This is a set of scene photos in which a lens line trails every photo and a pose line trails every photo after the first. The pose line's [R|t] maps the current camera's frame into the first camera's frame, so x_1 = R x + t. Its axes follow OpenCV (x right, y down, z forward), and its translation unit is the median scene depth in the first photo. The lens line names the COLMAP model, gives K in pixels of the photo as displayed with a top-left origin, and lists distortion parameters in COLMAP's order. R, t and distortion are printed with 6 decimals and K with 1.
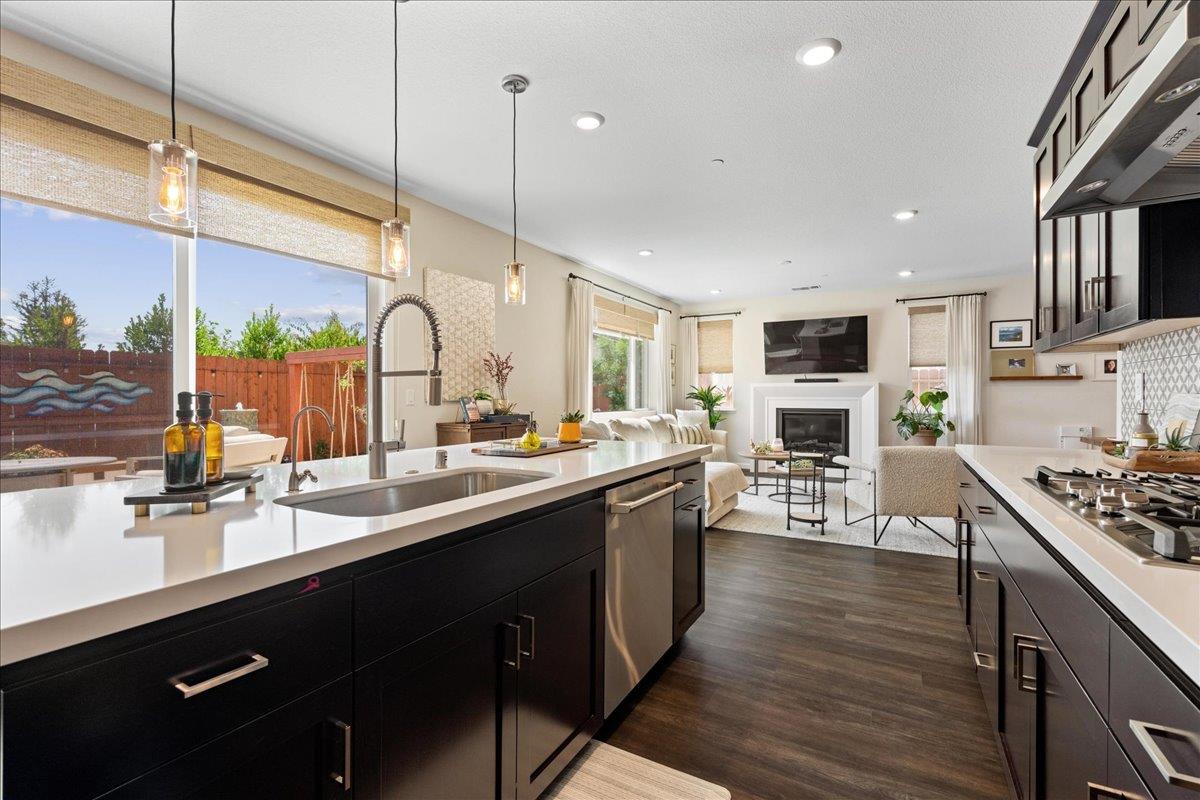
lens RADIAL K [[523.6, 0, 600.4], [0, 523.6, 398.7], [0, 0, 1]] dist [-0.009388, 0.000194]
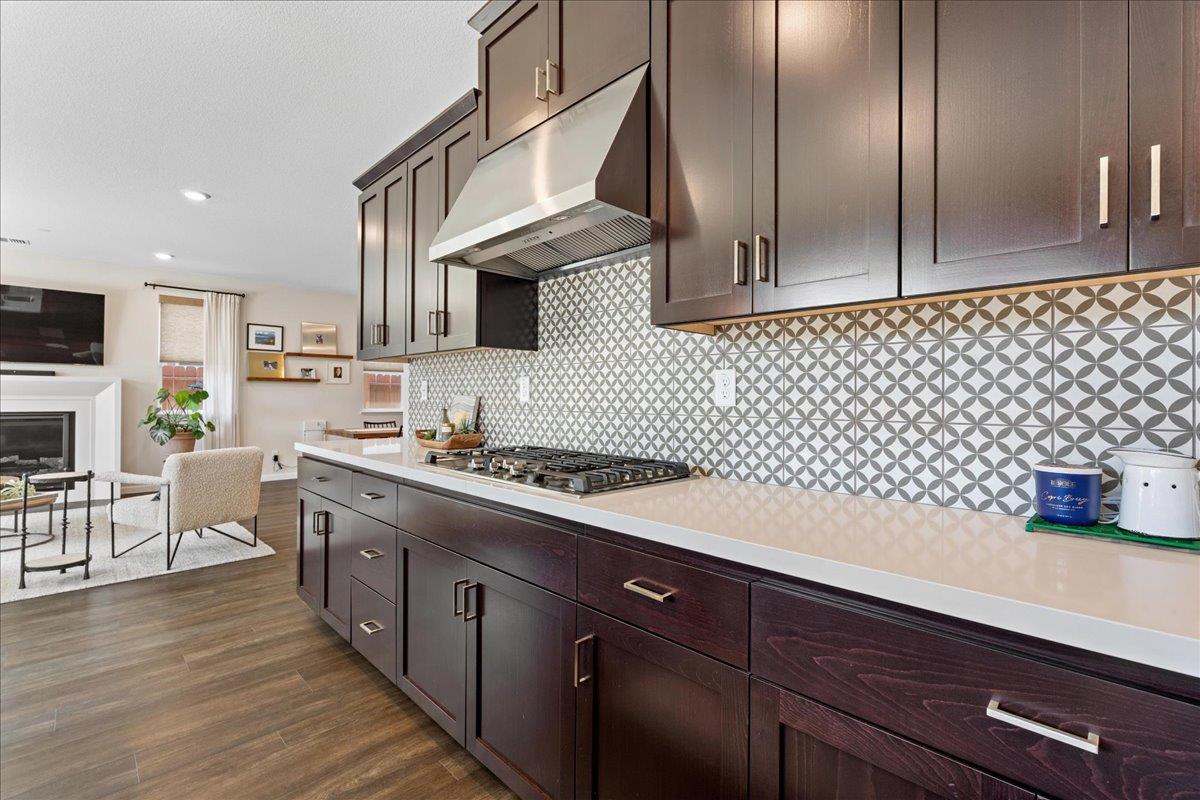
lens RADIAL K [[523.6, 0, 599.8], [0, 523.6, 396.5], [0, 0, 1]] dist [-0.009388, 0.000194]
pose [[0.263320, 0.002947, 0.964704, -0.099558], [-0.000725, 0.999996, -0.002857, -0.001200], [-0.964708, 0.000053, 0.263321, 0.085330]]
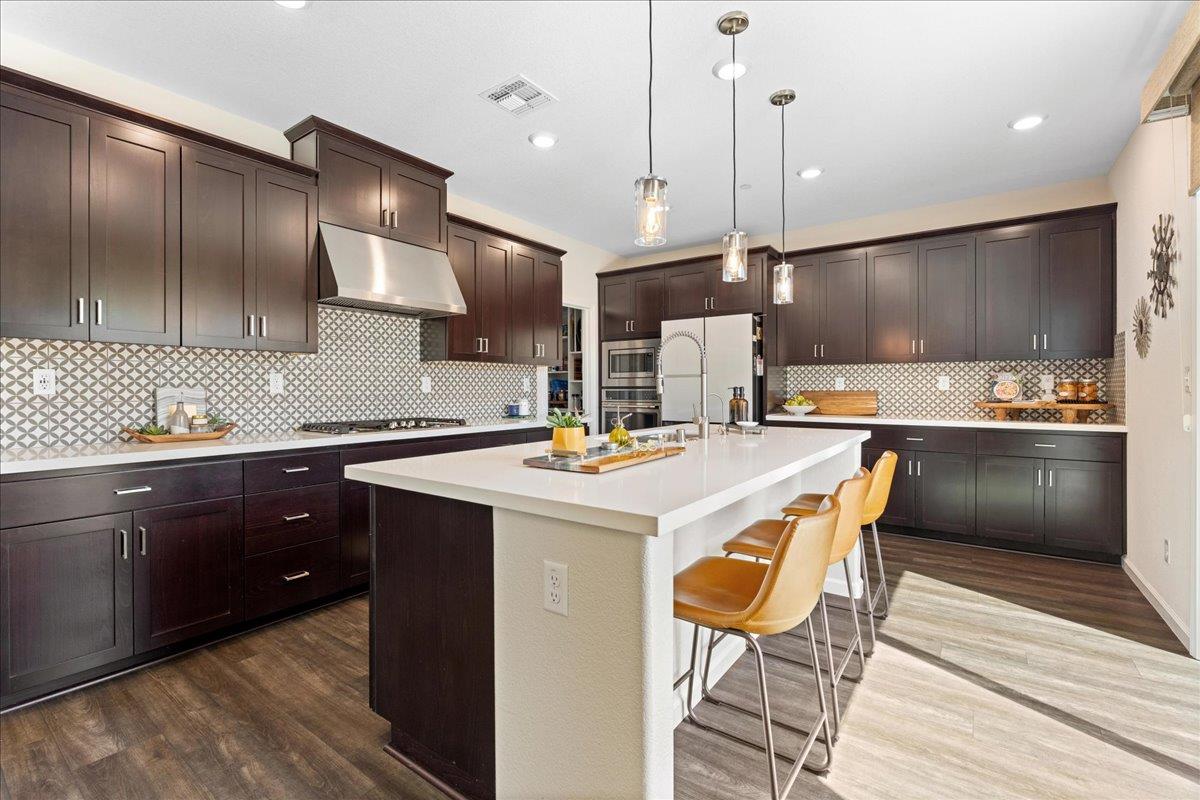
lens RADIAL K [[523.6, 0, 594.5], [0, 523.6, 392.7], [0, 0, 1]] dist [-0.009388, 0.000194]
pose [[-0.993848, 0.005011, 0.110635, -0.095352], [0.006060, 0.999940, 0.009149, -0.001160], [-0.110582, 0.009763, -0.993819, 0.950054]]
